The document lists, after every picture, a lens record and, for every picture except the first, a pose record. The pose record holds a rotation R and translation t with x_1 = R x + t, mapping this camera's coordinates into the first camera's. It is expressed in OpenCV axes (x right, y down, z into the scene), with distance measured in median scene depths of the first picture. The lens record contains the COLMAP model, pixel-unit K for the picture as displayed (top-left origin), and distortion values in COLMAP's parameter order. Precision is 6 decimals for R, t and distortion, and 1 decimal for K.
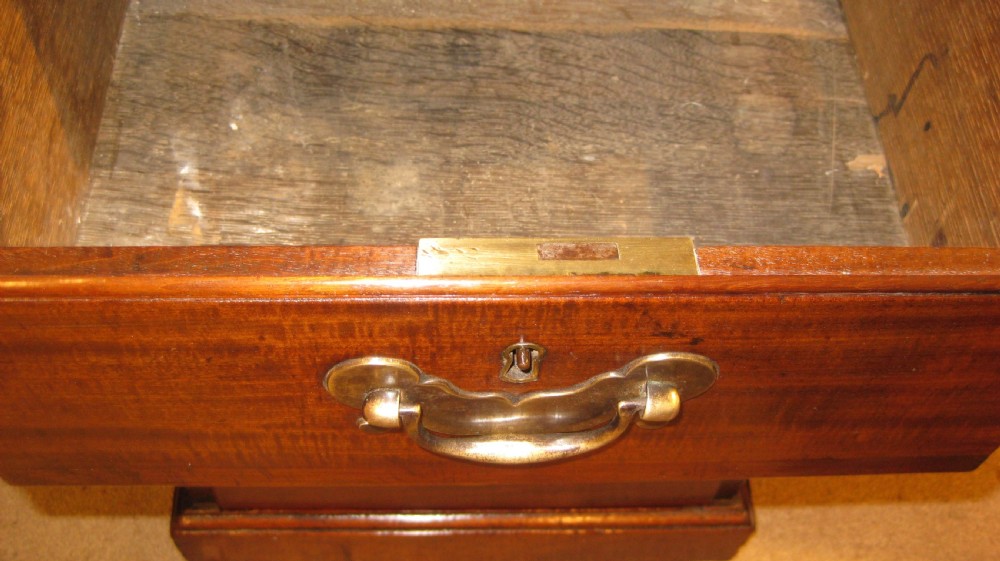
lens RADIAL K [[1151.0, 0, 496.7], [0, 1151.0, 280.3], [0, 0, 1]] dist [-0.140353, 0.000000]
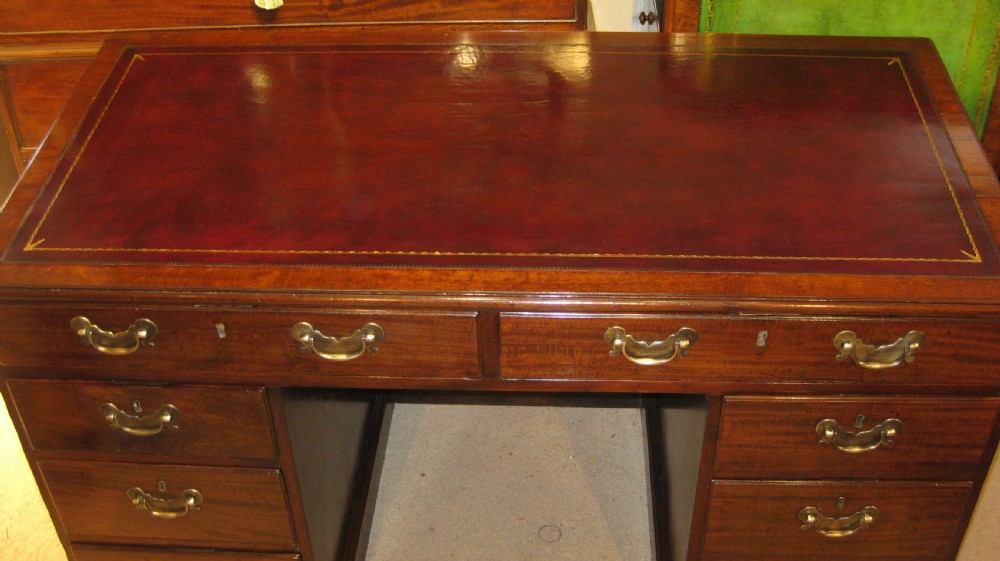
lens RADIAL K [[1151.0, 0, 500.1], [0, 1151.0, 277.2], [0, 0, 1]] dist [-0.140353, 0.000000]
pose [[0.995686, -0.006249, -0.092578, -0.988875], [-0.026924, 0.935343, -0.352715, 1.169538], [0.088797, 0.353686, 0.931140, -3.534830]]
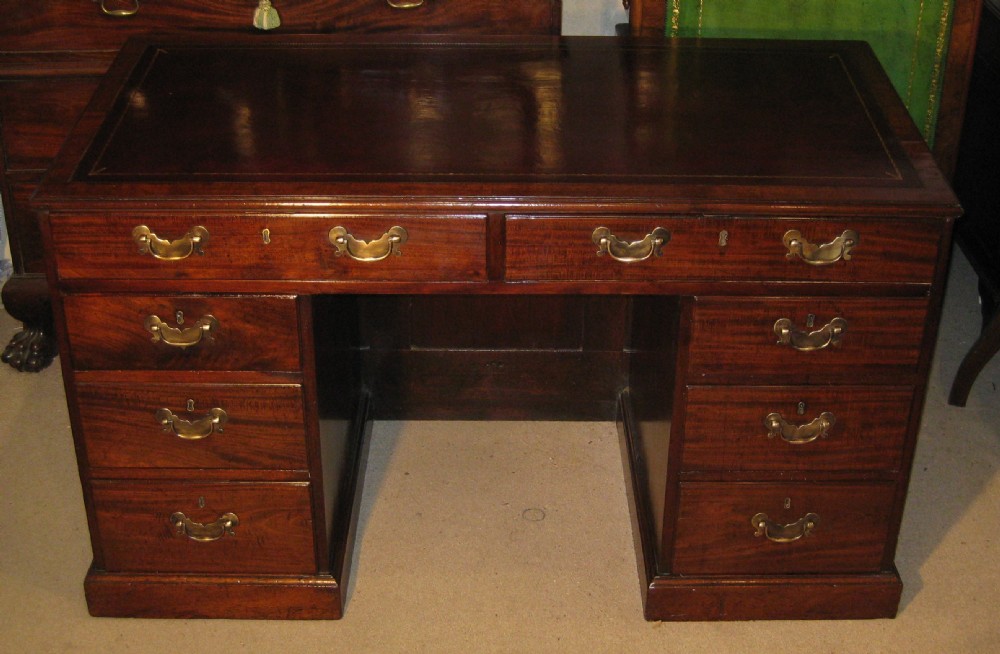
lens RADIAL K [[1475.5, 0, 514.7], [0, 1475.5, 302.3], [0, 0, 1]] dist [-0.158694, 0.000000]
pose [[0.999569, -0.021012, -0.020481, -1.222047], [0.007766, 0.862552, -0.505908, 3.462689], [0.028296, 0.505532, 0.862344, -4.988780]]
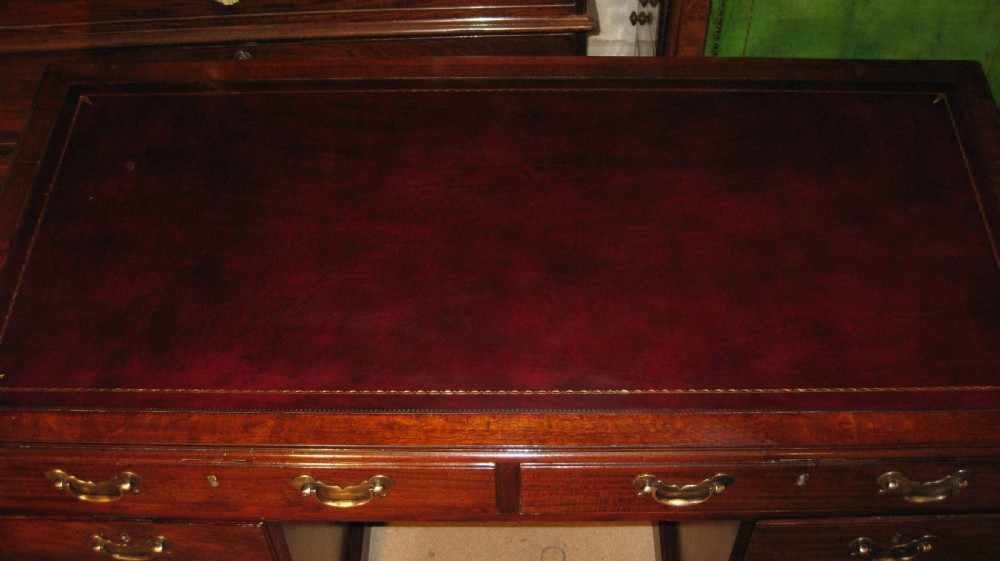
lens RADIAL K [[1151.0, 0, 501.6], [0, 1151.0, 288.4], [0, 0, 1]] dist [-0.140353, 0.000000]
pose [[0.998405, -0.014319, -0.054606, -1.231567], [0.005612, 0.987682, -0.156375, -0.207635], [0.056172, 0.155819, 0.986187, -3.439756]]
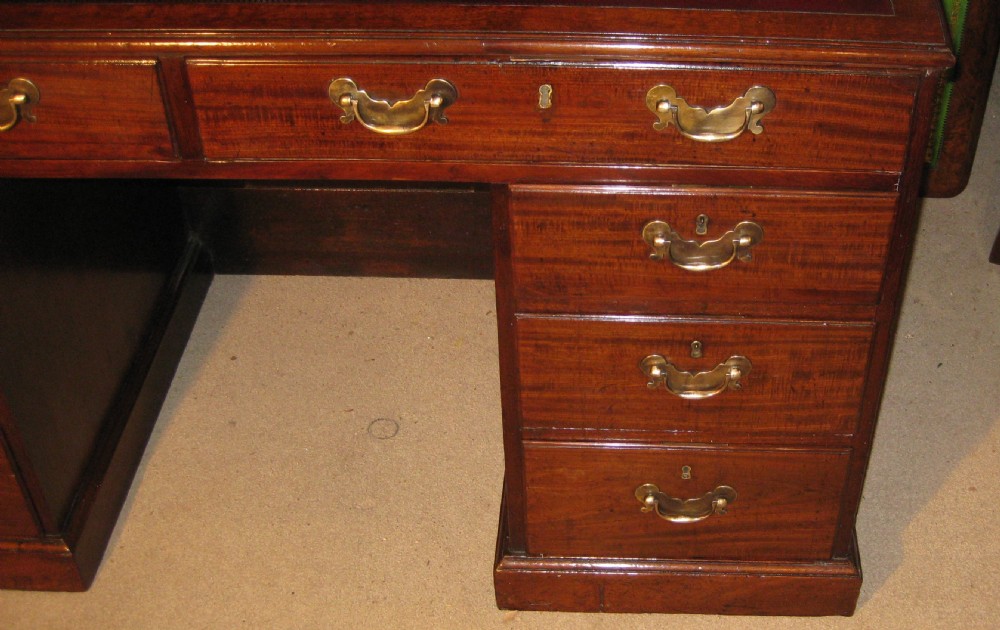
lens RADIAL K [[1399.9, 0, 620.7], [0, 1399.9, 343.4], [0, 0, 1]] dist [-0.151019, 0.000000]
pose [[0.998365, 0.005363, -0.056901, 0.019854], [-0.021368, 0.958412, -0.284587, 1.563798], [0.053008, 0.285338, 0.956960, -2.785527]]
